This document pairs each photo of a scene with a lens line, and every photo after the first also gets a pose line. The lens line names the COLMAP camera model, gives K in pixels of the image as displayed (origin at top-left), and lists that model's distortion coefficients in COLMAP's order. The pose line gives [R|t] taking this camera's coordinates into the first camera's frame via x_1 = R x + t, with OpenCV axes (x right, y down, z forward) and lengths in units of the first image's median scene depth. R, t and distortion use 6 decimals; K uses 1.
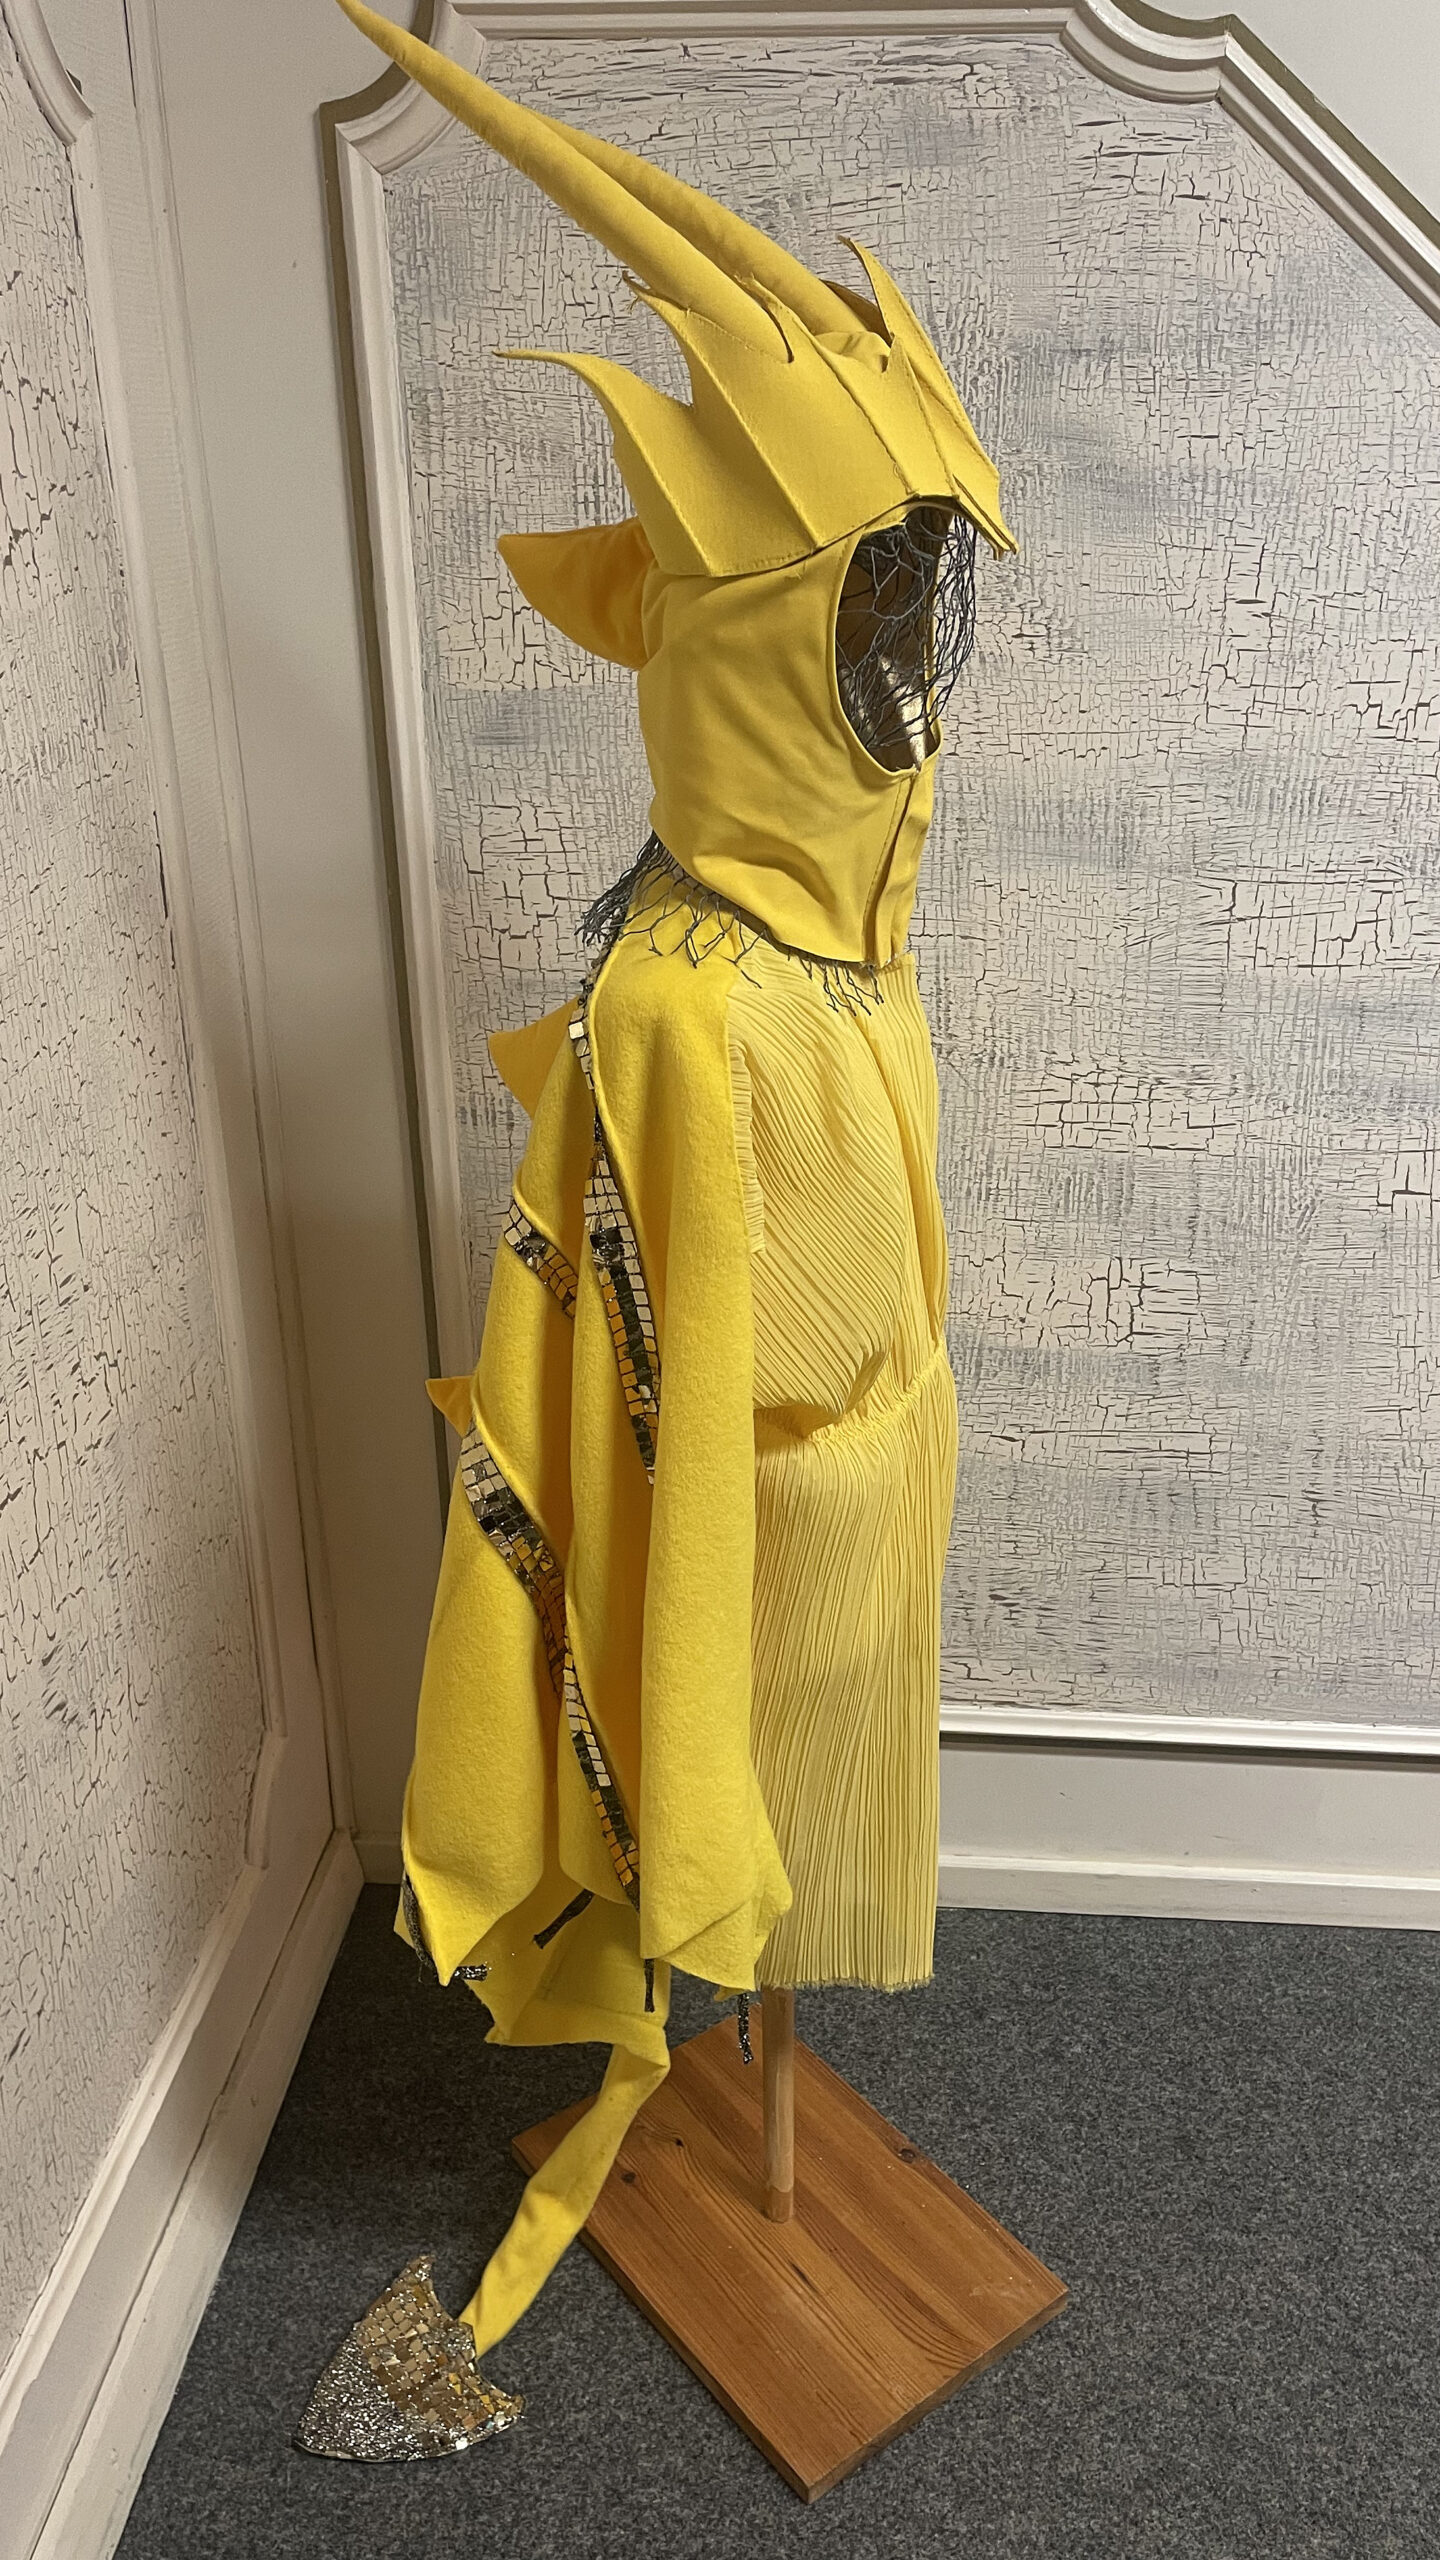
lens RADIAL K [[2019.9, 0, 789.5], [0, 2019.9, 1316.5], [0, 0, 1]] dist [0.079125, -0.103959]
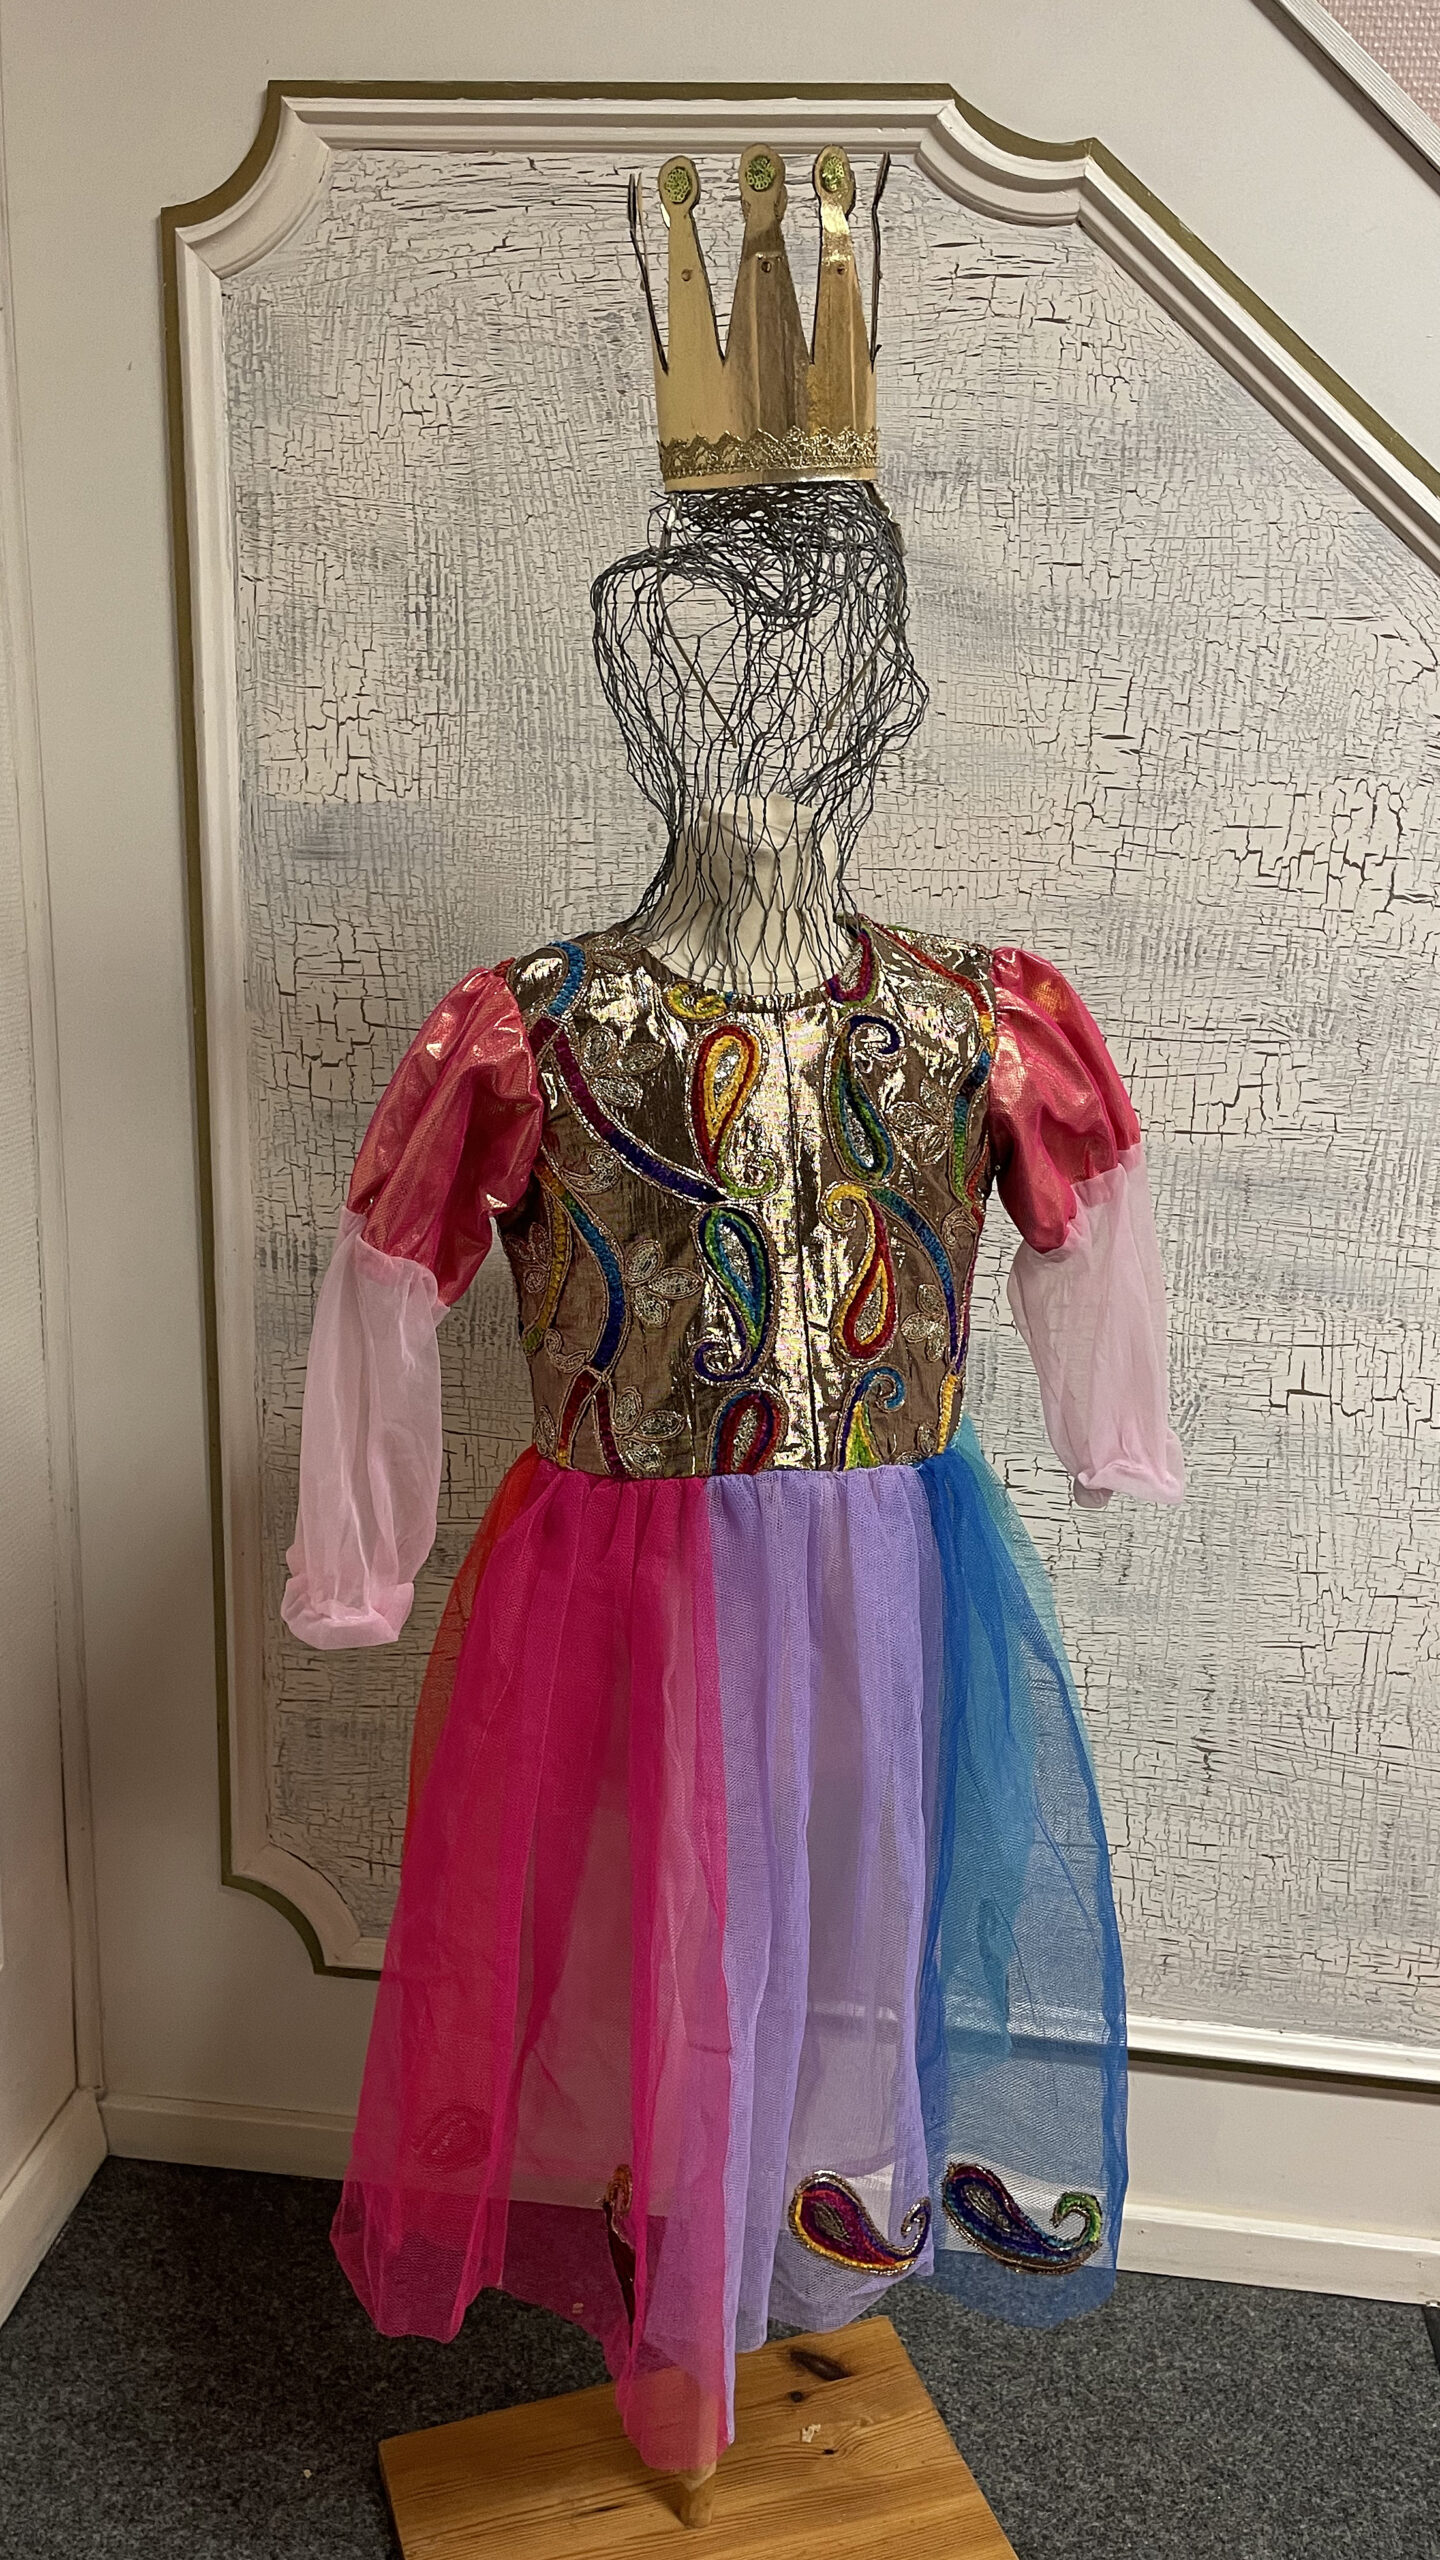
lens RADIAL K [[2019.9, 0, 752.1], [0, 2019.9, 1258.8], [0, 0, 1]] dist [0.079125, -0.103959]
pose [[0.998018, 0.047031, -0.041800, 0.106518], [-0.053454, 0.984182, -0.168904, 0.047816], [0.033195, 0.170803, 0.984746, 0.119455]]
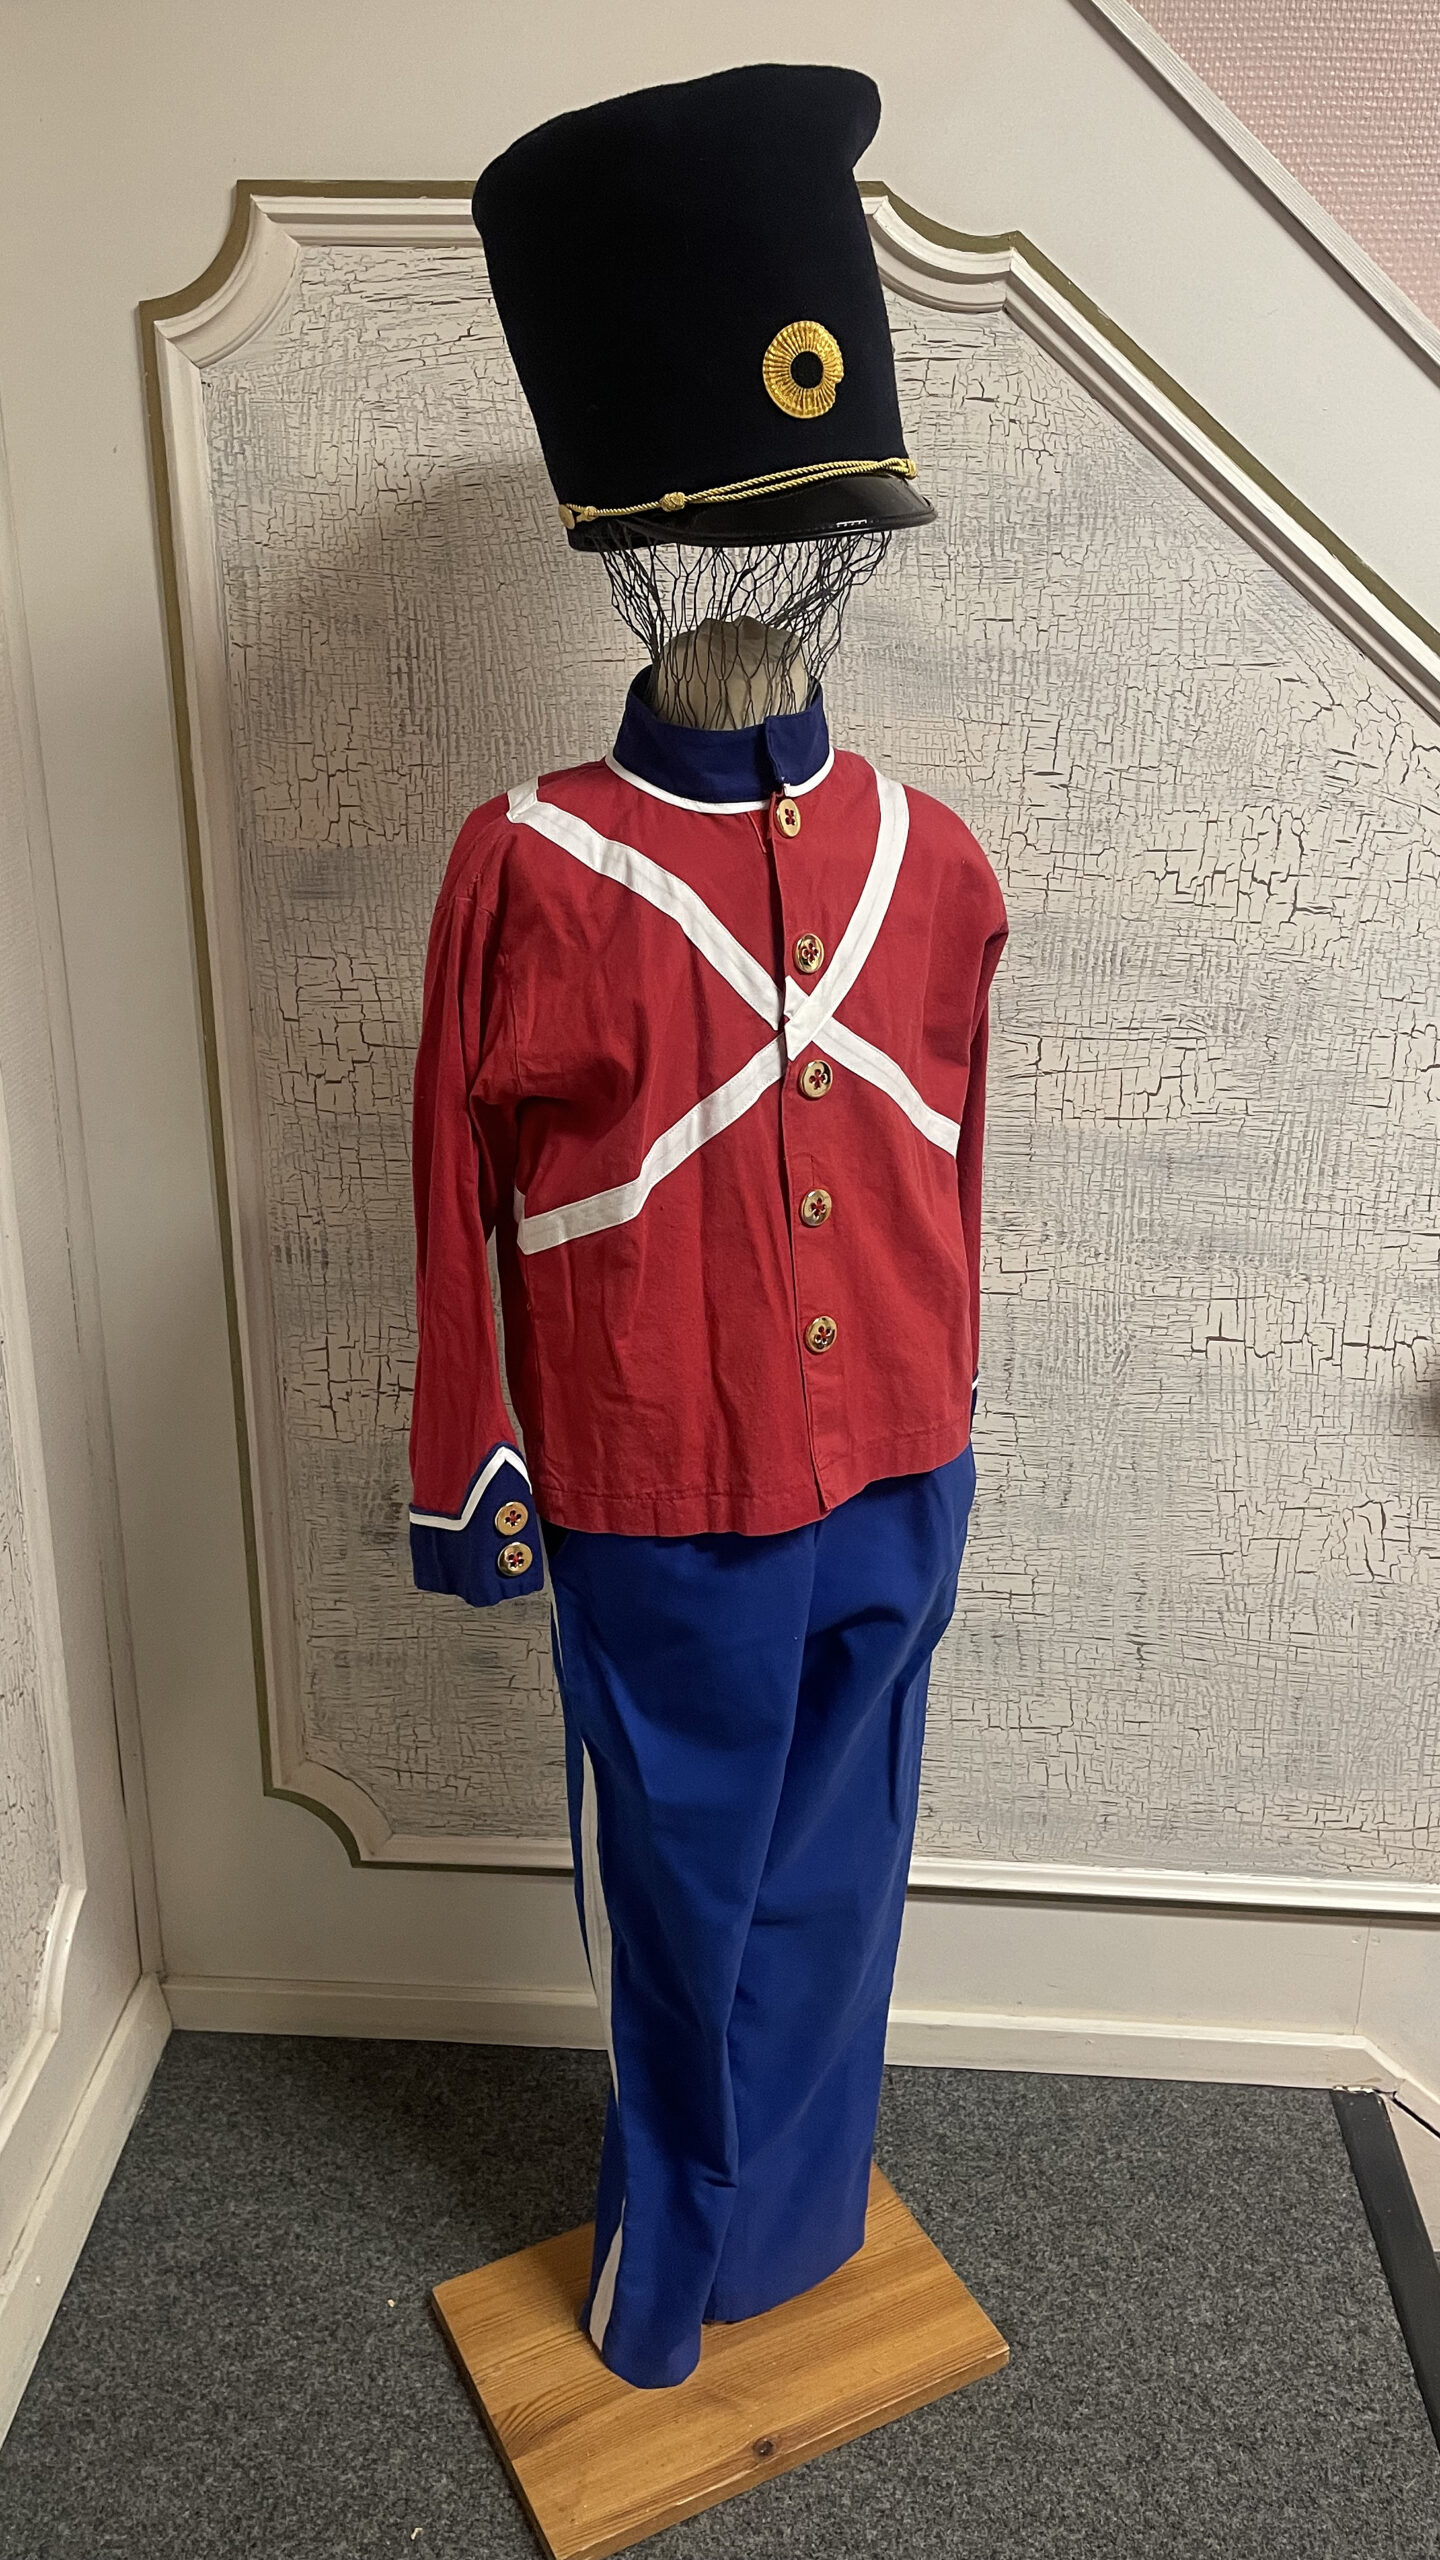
lens RADIAL K [[2019.9, 0, 711.7], [0, 2019.9, 1194.9], [0, 0, 1]] dist [0.079125, -0.103959]
pose [[0.999961, 0.005831, 0.006574, 0.050288], [-0.005345, 0.997412, -0.071694, -0.063826], [-0.006975, 0.071656, 0.997405, 0.000795]]
